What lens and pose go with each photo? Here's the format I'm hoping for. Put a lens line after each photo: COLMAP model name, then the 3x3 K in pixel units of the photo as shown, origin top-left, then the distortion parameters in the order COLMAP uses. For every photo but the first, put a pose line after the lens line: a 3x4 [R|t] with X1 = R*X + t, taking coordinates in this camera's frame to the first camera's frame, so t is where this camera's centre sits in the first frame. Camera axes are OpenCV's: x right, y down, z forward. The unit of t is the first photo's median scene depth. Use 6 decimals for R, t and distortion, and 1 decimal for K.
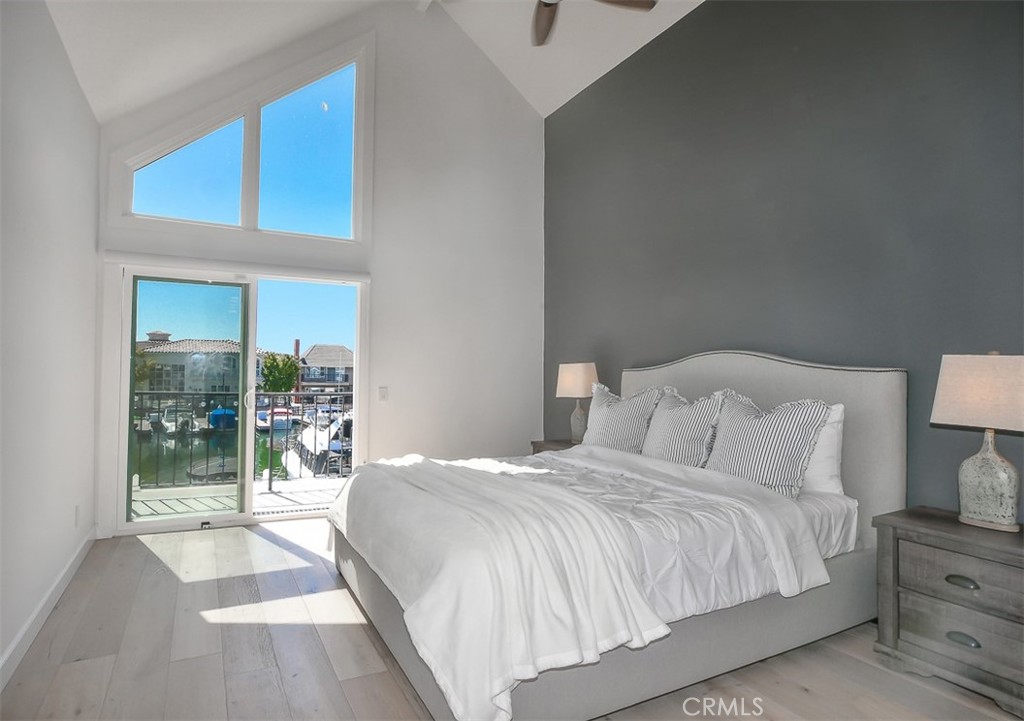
lens RADIAL K [[576.2, 0, 514.4], [0, 576.2, 354.2], [0, 0, 1]] dist [-0.021245, -0.001345]
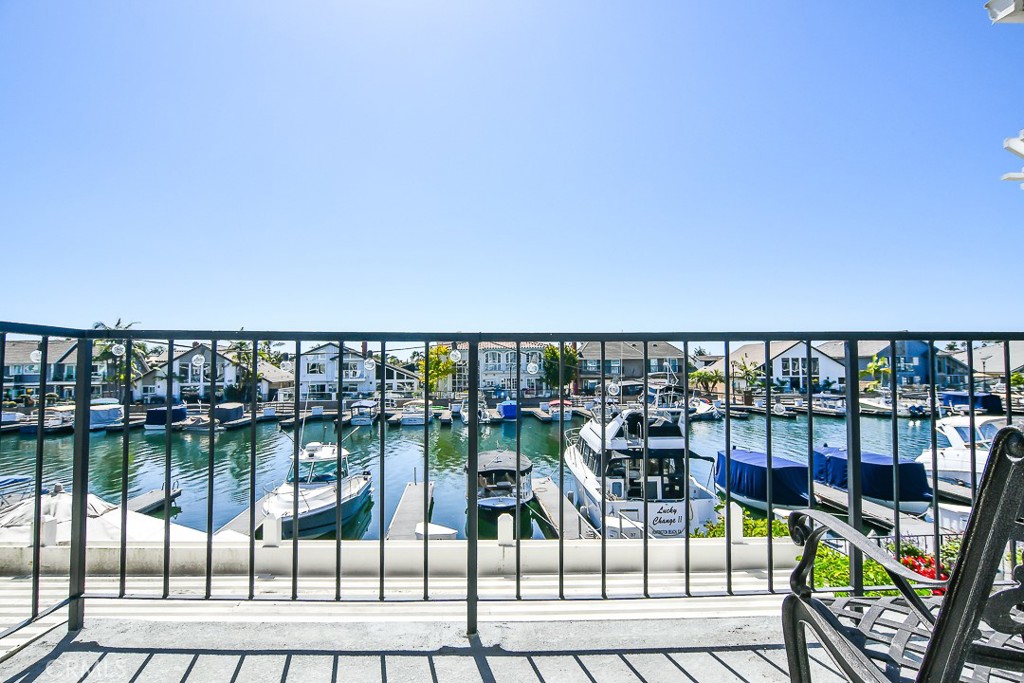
lens RADIAL K [[550.0, 0, 515.2], [0, 550.0, 336.4], [0, 0, 1]] dist [-0.027771, 0.007586]
pose [[0.890954, -0.044444, -0.451914, -0.027141], [0.033699, 0.998926, -0.031801, 0.008024], [0.452842, 0.013104, 0.891495, 0.074898]]
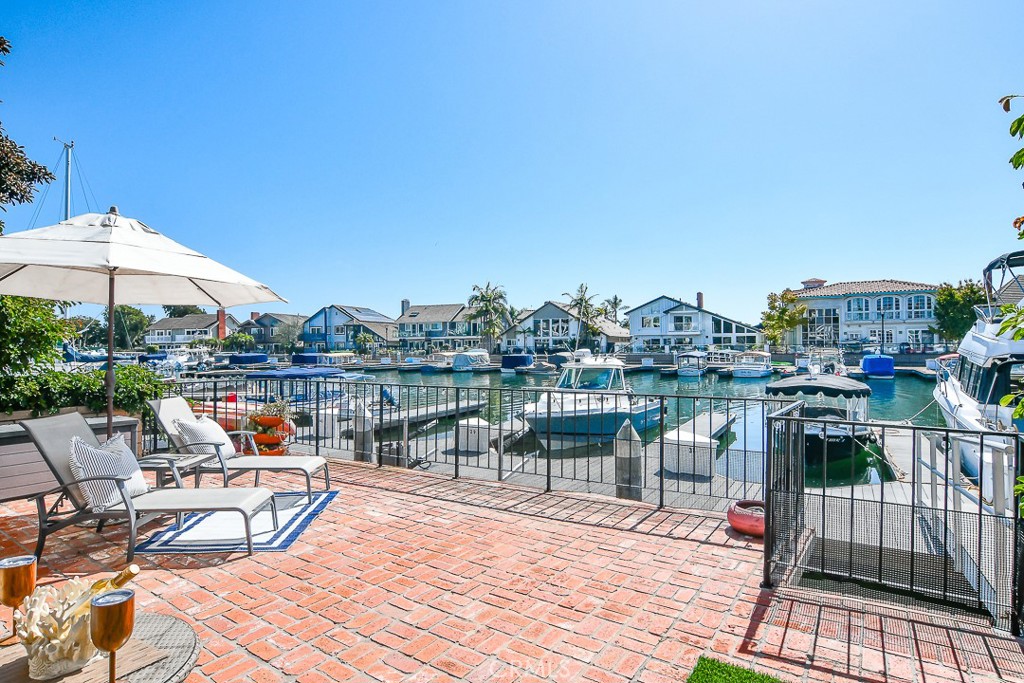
lens RADIAL K [[550.0, 0, 514.0], [0, 550.0, 334.9], [0, 0, 1]] dist [-0.027771, 0.007586]
pose [[0.453696, -0.026056, -0.890775, -0.032285], [0.043573, 0.999026, -0.007030, 0.042964], [0.890091, -0.035625, 0.454389, 0.132281]]
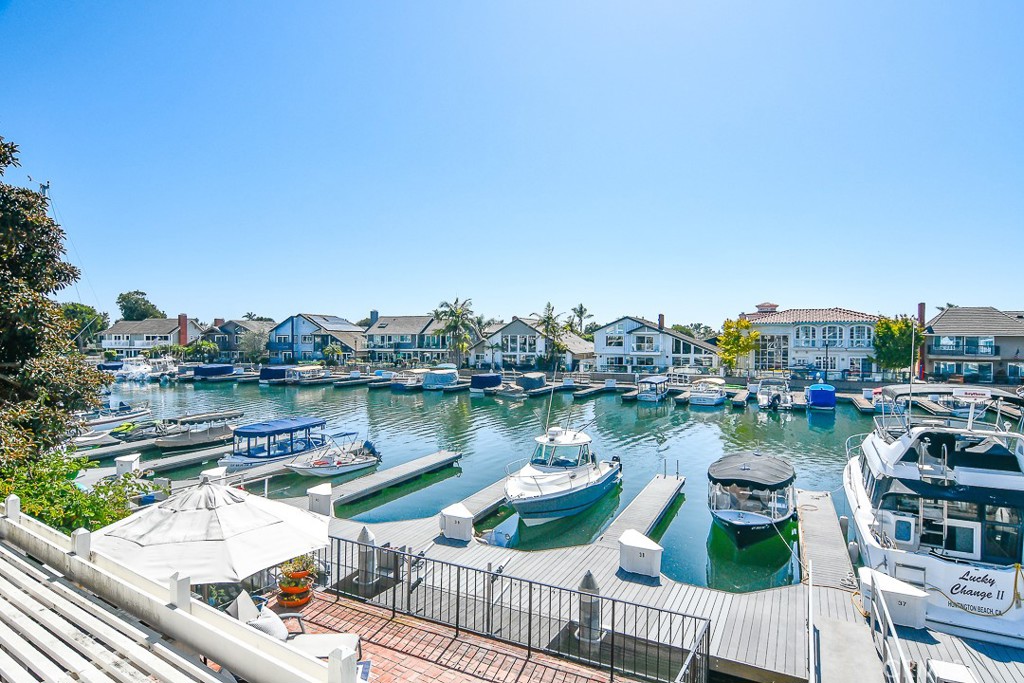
lens RADIAL K [[550.0, 0, 518.1], [0, 550.0, 342.5], [0, 0, 1]] dist [-0.027771, 0.007586]
pose [[0.514269, 0.001401, -0.857628, -0.009484], [0.028812, 0.999406, 0.018910, -0.000445], [0.857145, -0.034435, 0.513923, 0.117068]]
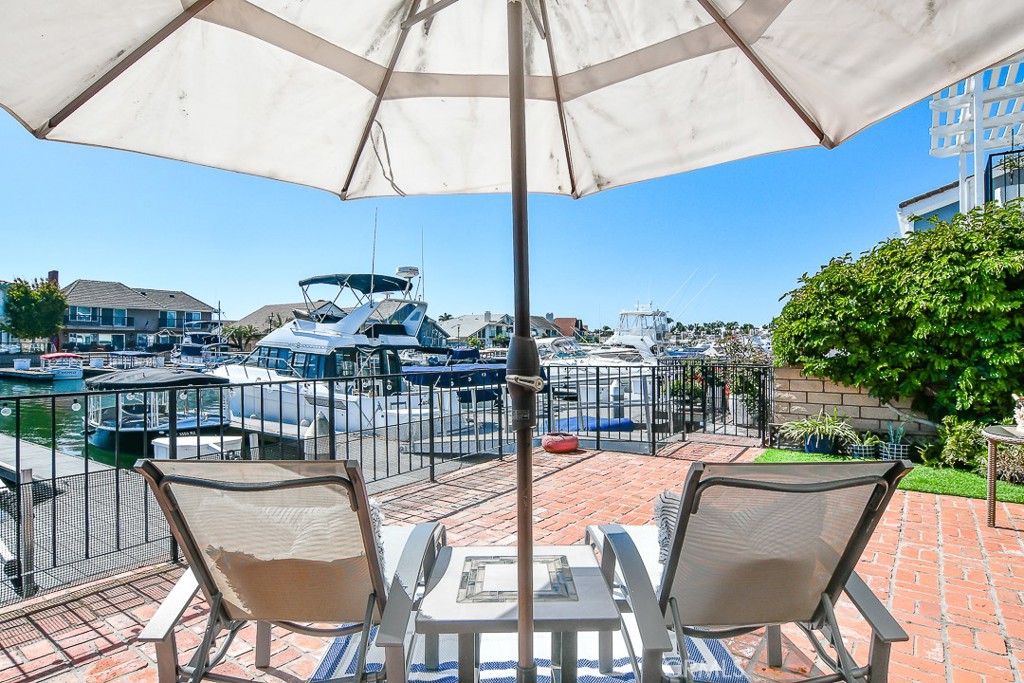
lens RADIAL K [[550.0, 0, 515.7], [0, 550.0, 345.0], [0, 0, 1]] dist [-0.027771, 0.007586]
pose [[0.907341, -0.004169, 0.420375, -0.139381], [-0.012260, 0.999263, 0.036371, 0.044729], [-0.420217, -0.038155, 0.906621, 0.096437]]
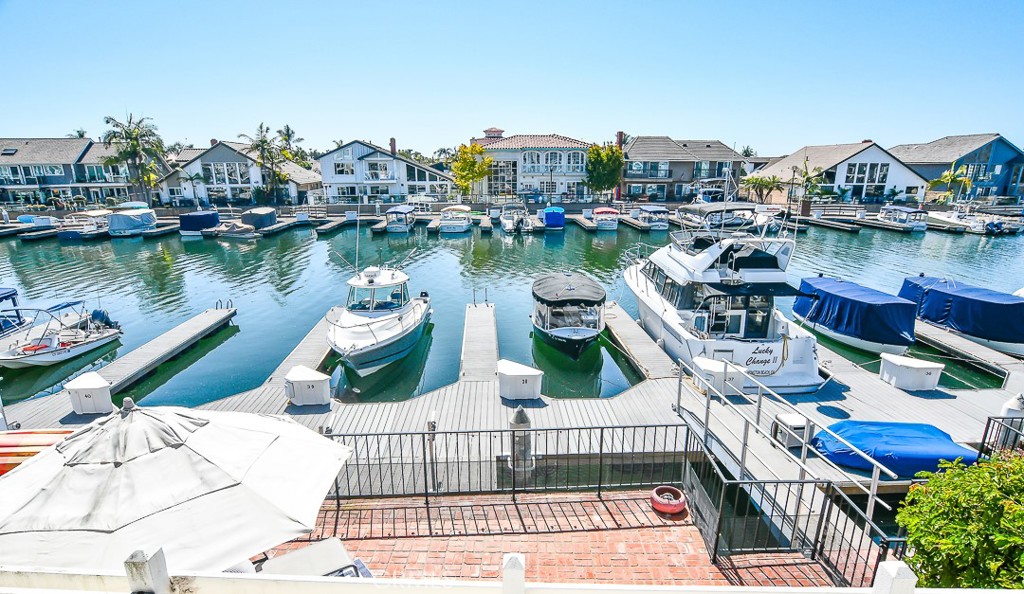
lens RADIAL K [[550.3, 0, 518.5], [0, 550.3, 336.6], [0, 0, 1]] dist [-0.023927, 0.003163]
pose [[0.871918, 0.136503, -0.470240, -0.061447], [0.025598, 0.946336, 0.322169, -0.000922], [0.488982, -0.292942, 0.821633, 0.090163]]
